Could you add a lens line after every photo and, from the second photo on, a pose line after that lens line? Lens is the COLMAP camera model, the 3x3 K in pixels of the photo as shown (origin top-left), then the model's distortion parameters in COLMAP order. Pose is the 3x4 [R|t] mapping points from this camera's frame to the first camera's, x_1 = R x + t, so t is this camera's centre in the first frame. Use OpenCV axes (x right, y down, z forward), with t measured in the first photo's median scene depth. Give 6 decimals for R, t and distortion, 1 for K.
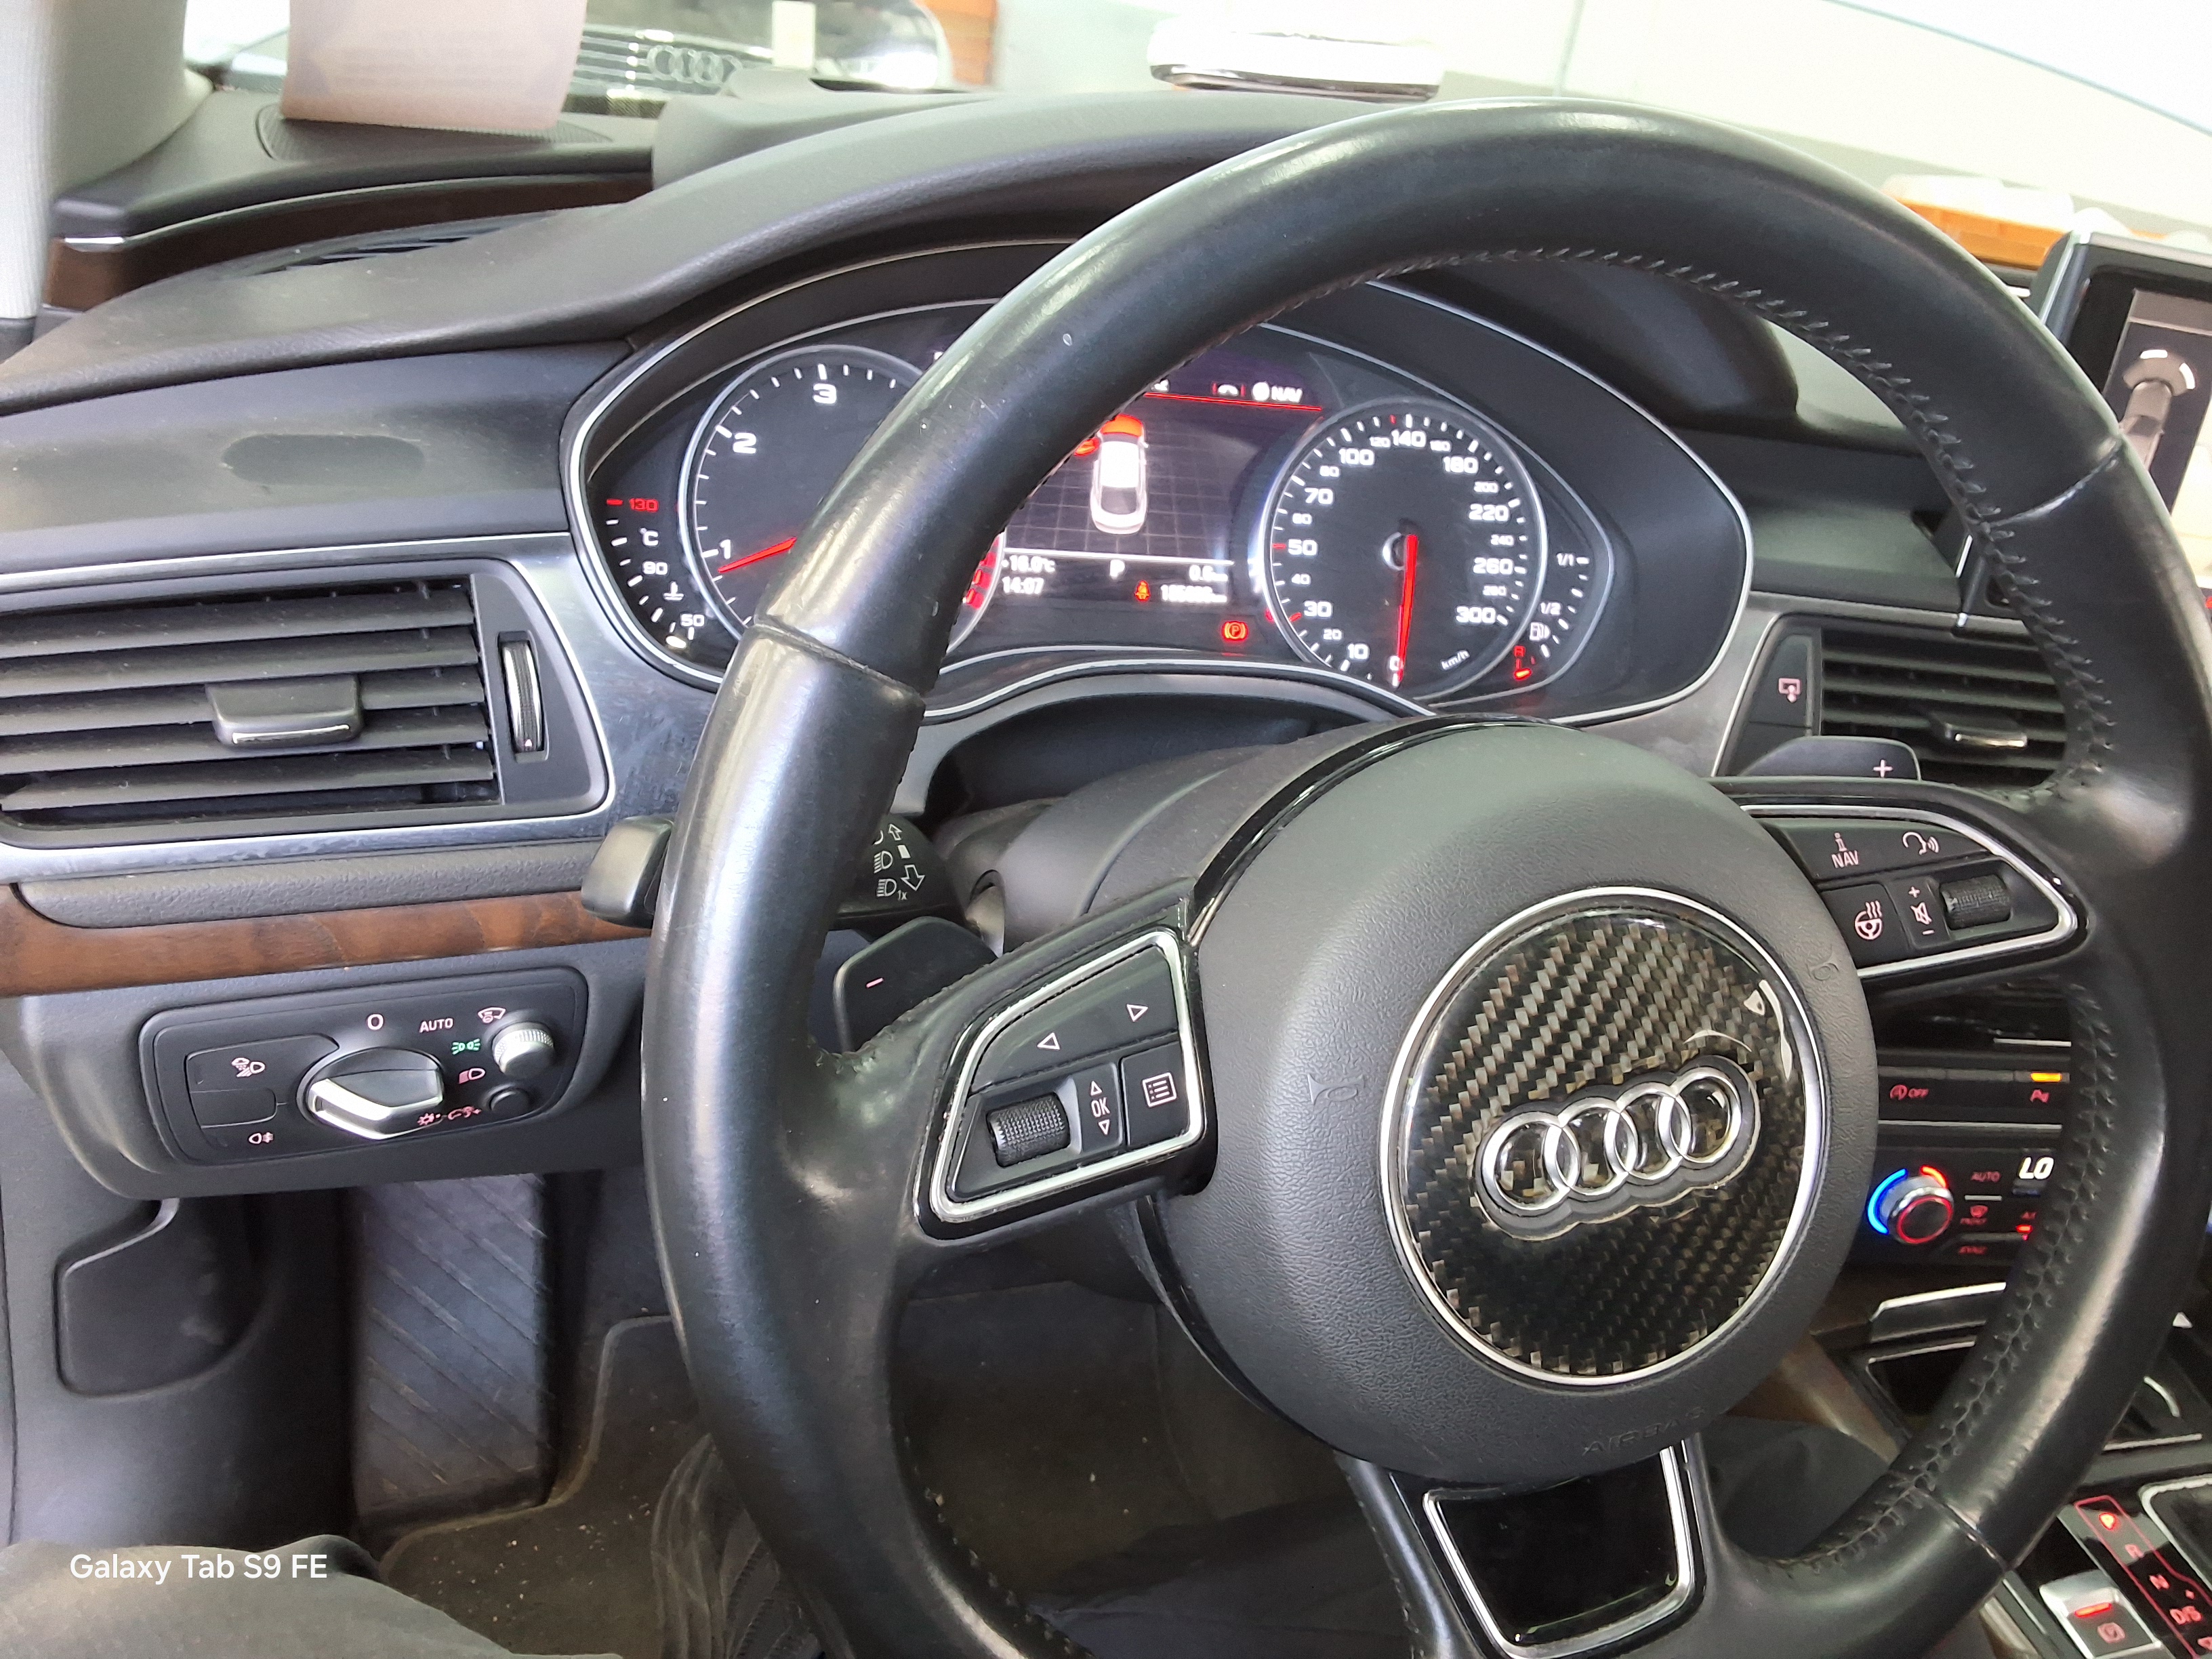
lens RADIAL K [[1775.8, 0, 1106.0], [0, 1775.8, 829.5], [0, 0, 1]] dist [0.116675, -0.182598]
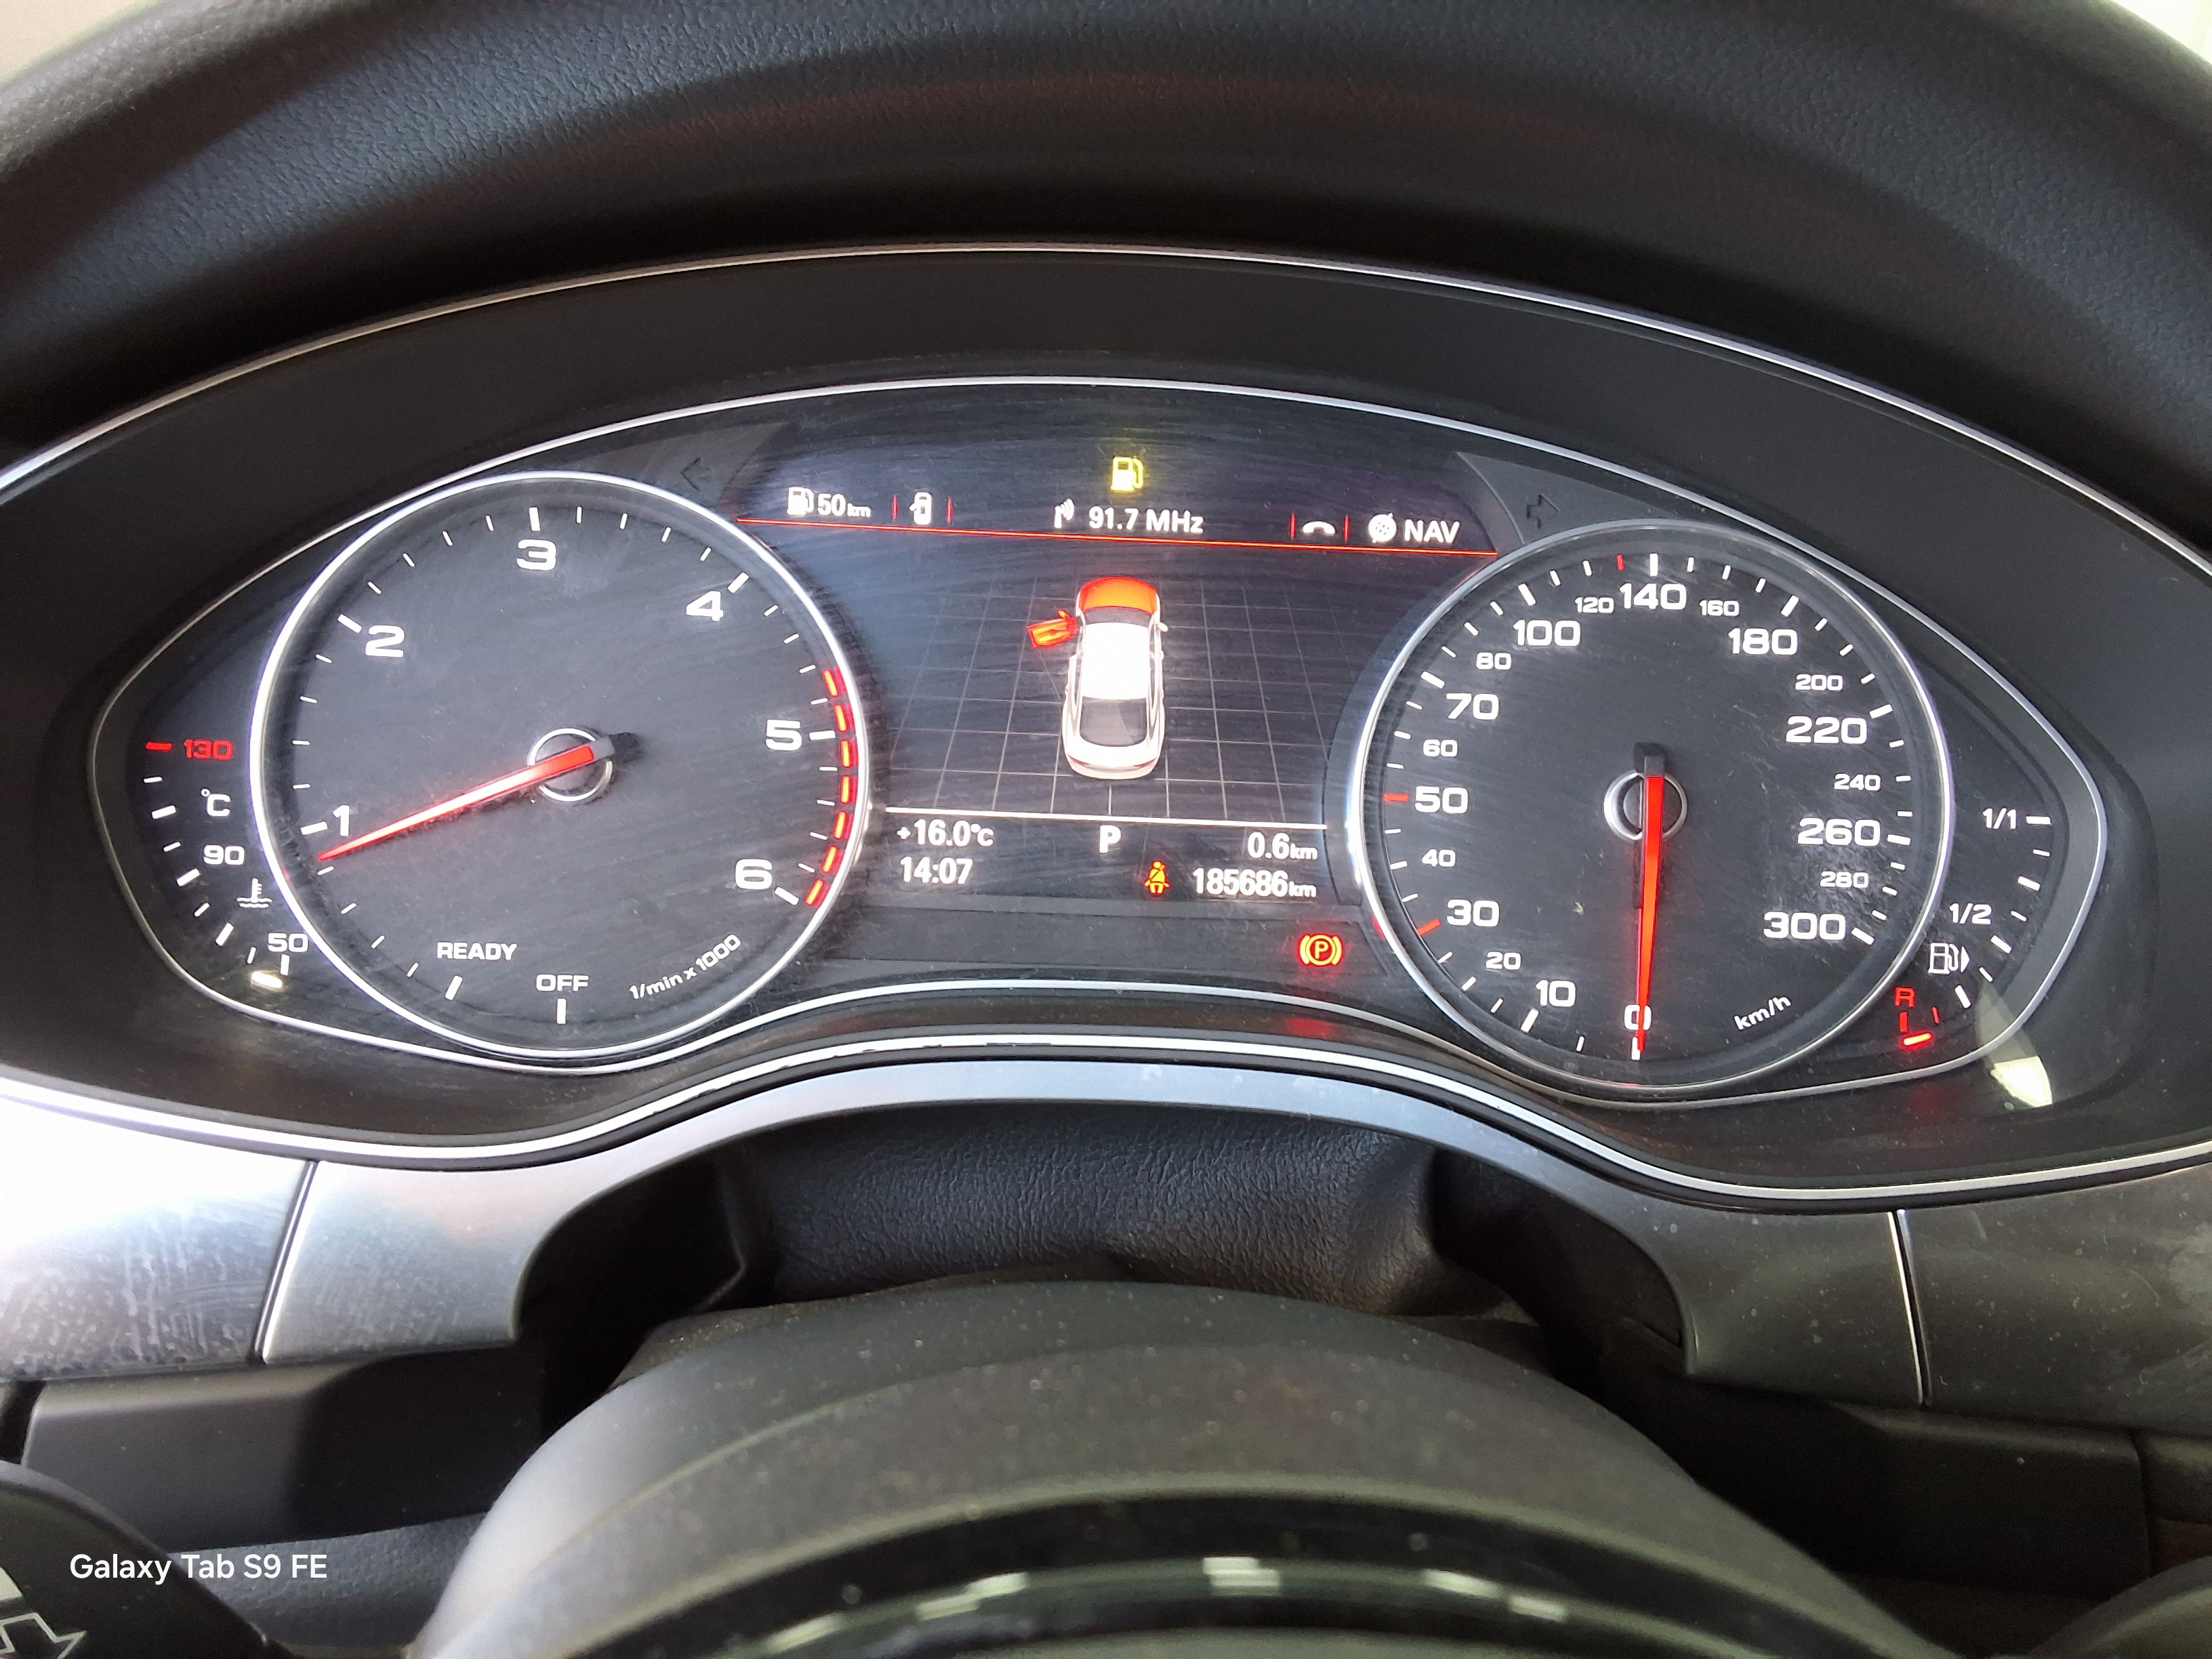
lens RADIAL K [[1775.8, 0, 1106.0], [0, 1775.8, 829.5], [0, 0, 1]] dist [0.116675, -0.182598]
pose [[0.953608, -0.004745, -0.301014, 0.174859], [-0.032943, 0.992227, -0.120004, -0.080404], [0.299243, 0.124353, 0.946039, 0.455968]]
